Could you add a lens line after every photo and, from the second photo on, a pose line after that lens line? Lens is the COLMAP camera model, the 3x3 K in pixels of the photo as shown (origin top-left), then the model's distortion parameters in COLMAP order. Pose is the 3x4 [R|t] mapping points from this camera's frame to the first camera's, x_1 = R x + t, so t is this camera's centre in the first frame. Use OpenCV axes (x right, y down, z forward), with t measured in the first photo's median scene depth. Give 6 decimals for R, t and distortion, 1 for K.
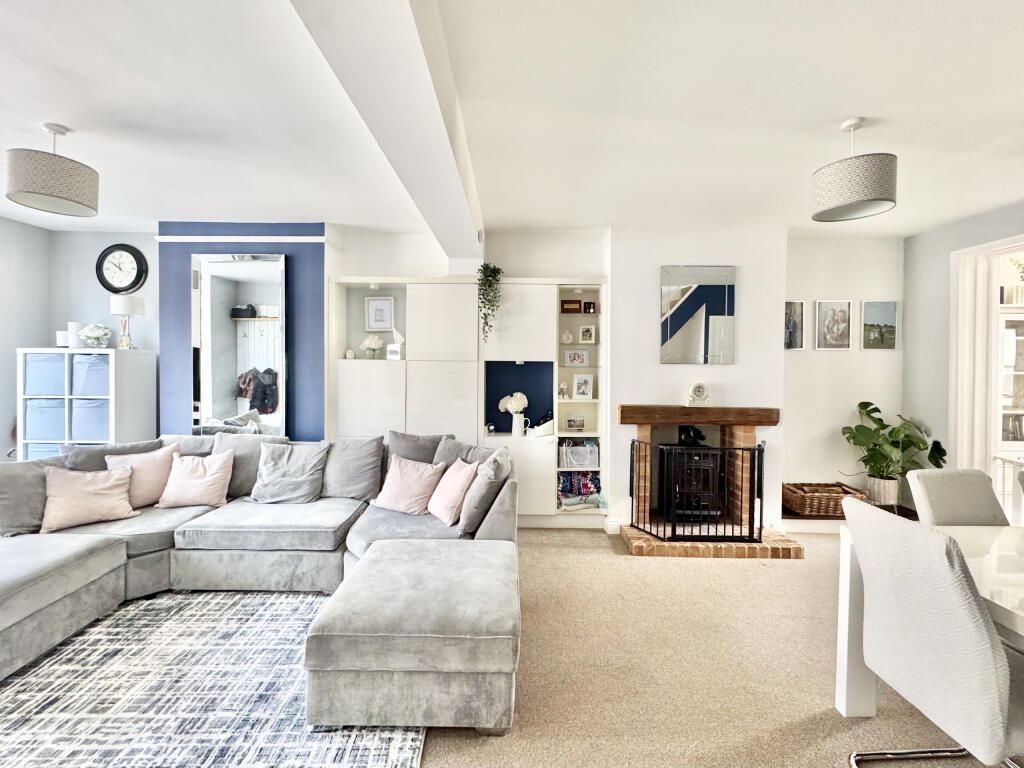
lens RADIAL K [[426.3, 0, 510.8], [0, 426.3, 364.3], [0, 0, 1]] dist [0.000173, 0.000041]
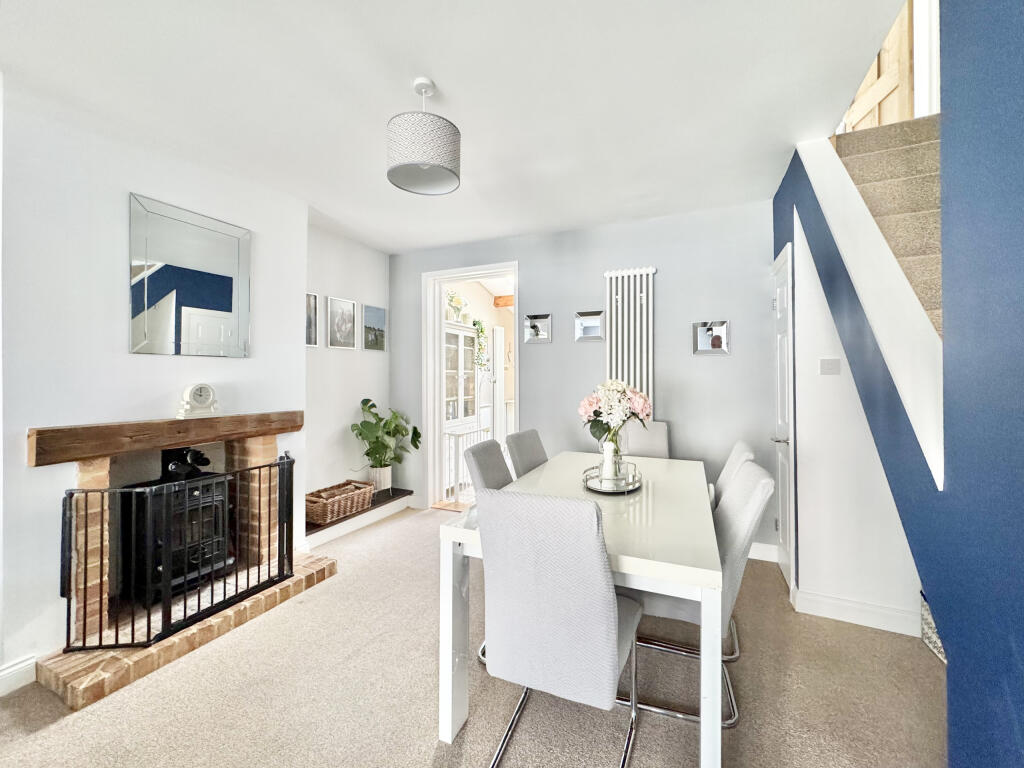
lens RADIAL K [[413.4, 0, 510.8], [0, 413.4, 375.0], [0, 0, 1]] dist [-0.000214, 0.000346]
pose [[0.405637, -0.004431, 0.914024, 0.033626], [0.015571, 0.999877, -0.002063, 0.039217], [-0.913902, 0.015069, 0.405656, 0.267237]]
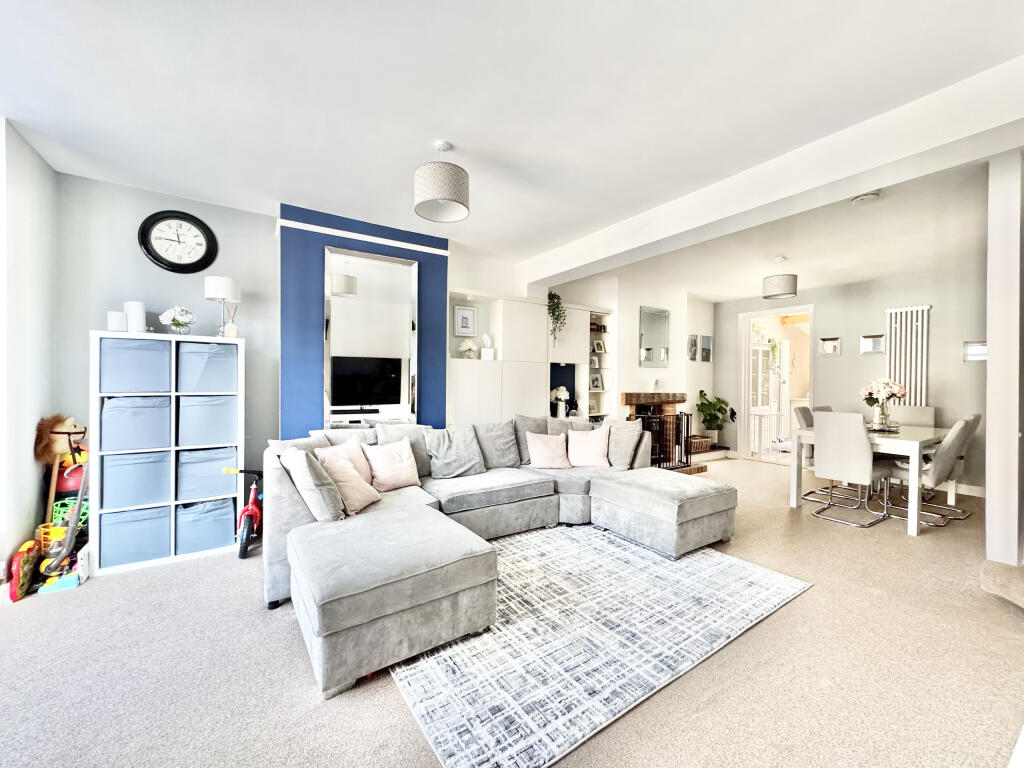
lens RADIAL K [[415.2, 0, 506.5], [0, 415.2, 382.5], [0, 0, 1]] dist [-0.000169, 0.000079]
pose [[0.830922, -0.002831, 0.556382, -0.933860], [0.003741, 0.999993, -0.000499, 0.056574], [-0.556377, 0.002496, 0.830926, -0.019735]]
